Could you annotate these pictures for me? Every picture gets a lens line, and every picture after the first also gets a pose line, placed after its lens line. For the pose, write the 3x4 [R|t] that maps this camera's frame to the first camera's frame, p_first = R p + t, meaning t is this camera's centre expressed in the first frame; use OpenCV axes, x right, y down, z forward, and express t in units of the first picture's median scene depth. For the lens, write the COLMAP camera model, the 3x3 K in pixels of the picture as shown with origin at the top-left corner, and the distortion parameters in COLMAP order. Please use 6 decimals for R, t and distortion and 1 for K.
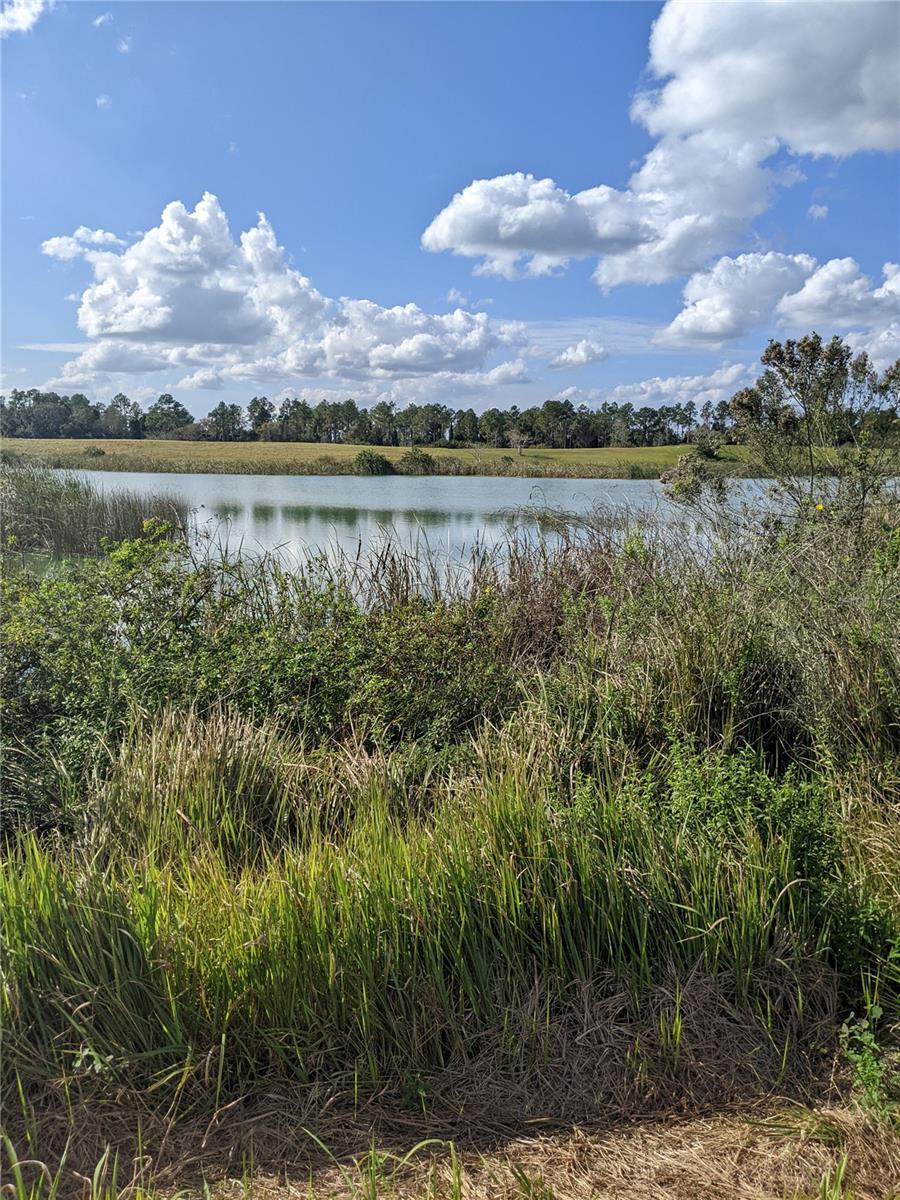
lens RADIAL K [[908.0, 0, 421.6], [0, 908.0, 623.0], [0, 0, 1]] dist [0.118706, -0.213820]
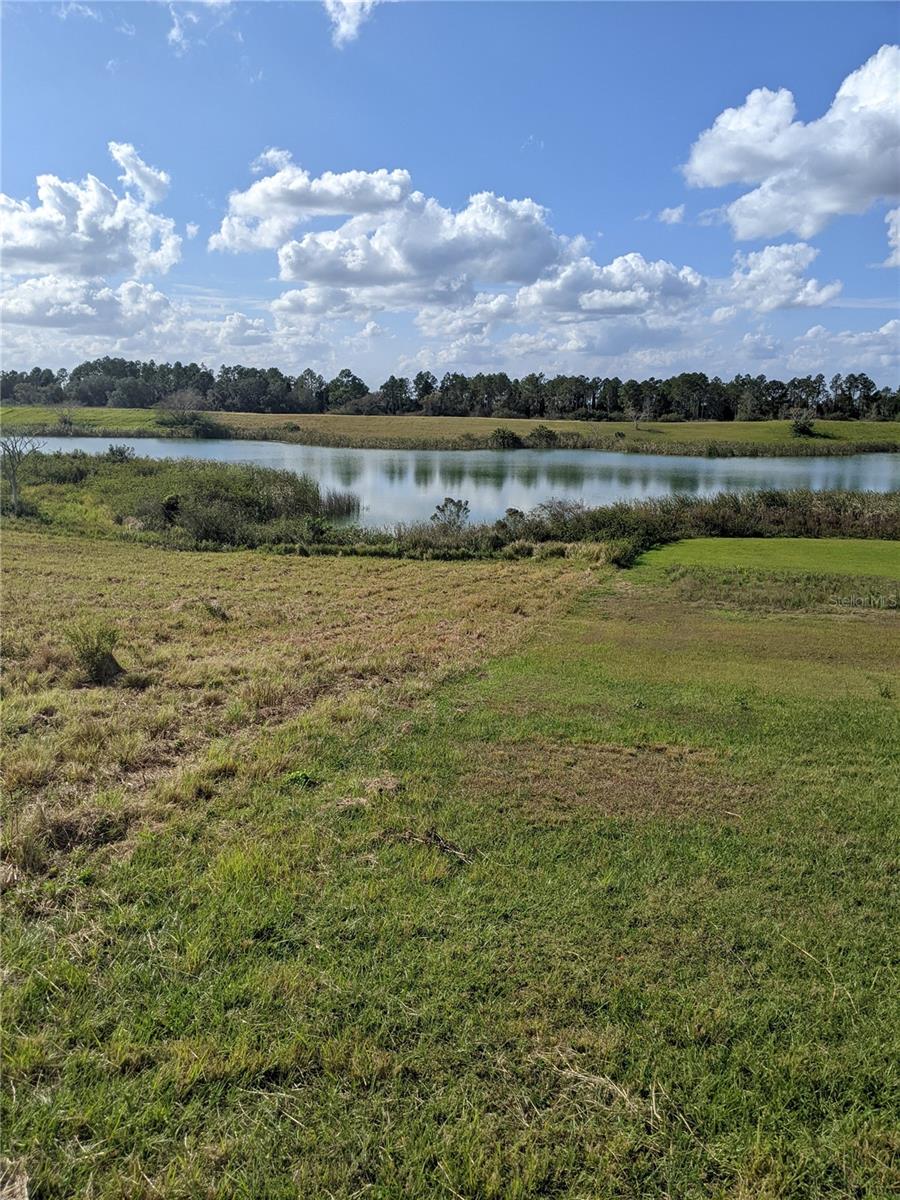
lens RADIAL K [[952.8, 0, 414.2], [0, 952.8, 596.9], [0, 0, 1]] dist [0.167008, -0.393626]
pose [[0.981631, 0.039945, -0.186558, 0.047294], [-0.036356, 0.999083, 0.022625, 0.009141], [0.187291, -0.015427, 0.982183, -0.190921]]
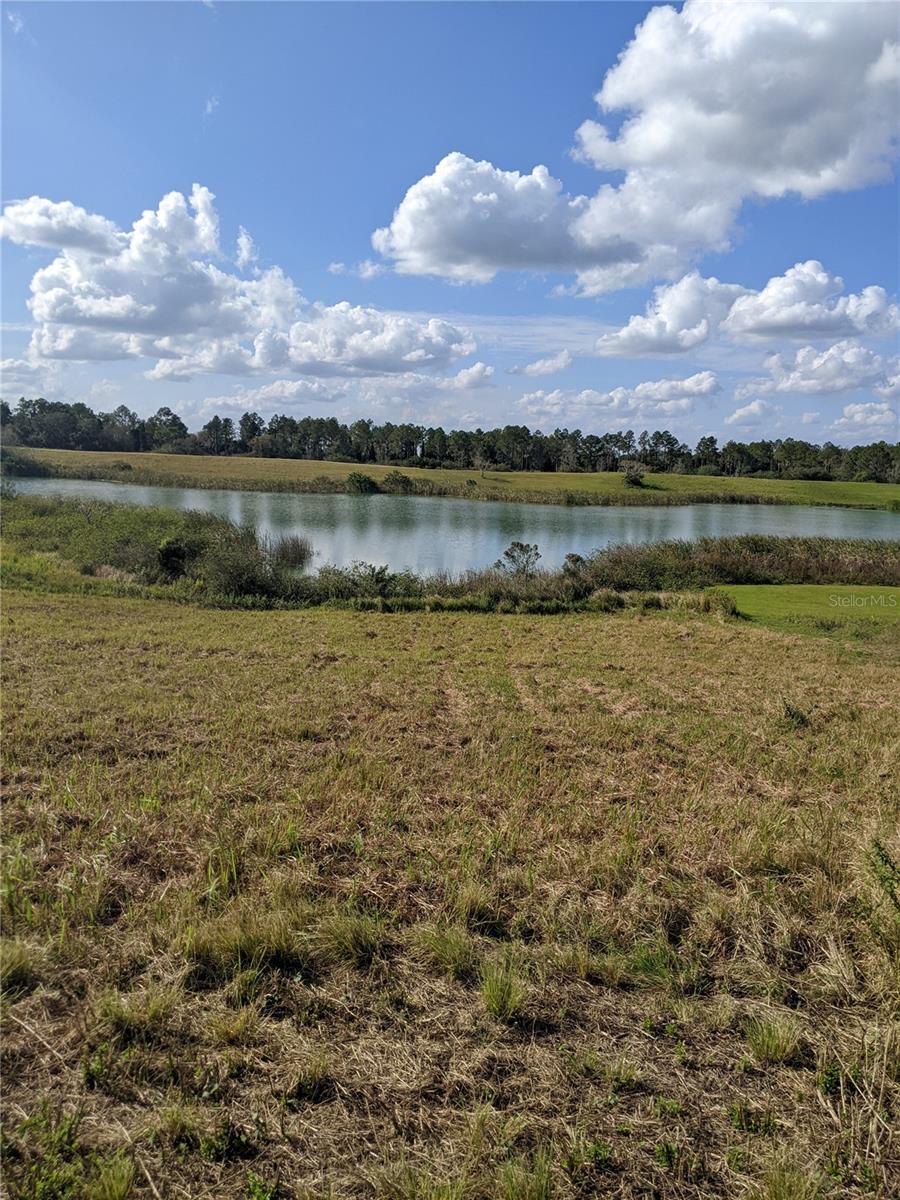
lens RADIAL K [[940.2, 0, 442.8], [0, 940.2, 607.2], [0, 0, 1]] dist [0.123799, -0.242442]
pose [[0.997753, 0.018542, 0.064379, -0.014429], [-0.017308, 0.999657, -0.019671, 0.008109], [-0.064721, 0.018513, 0.997732, -0.161795]]
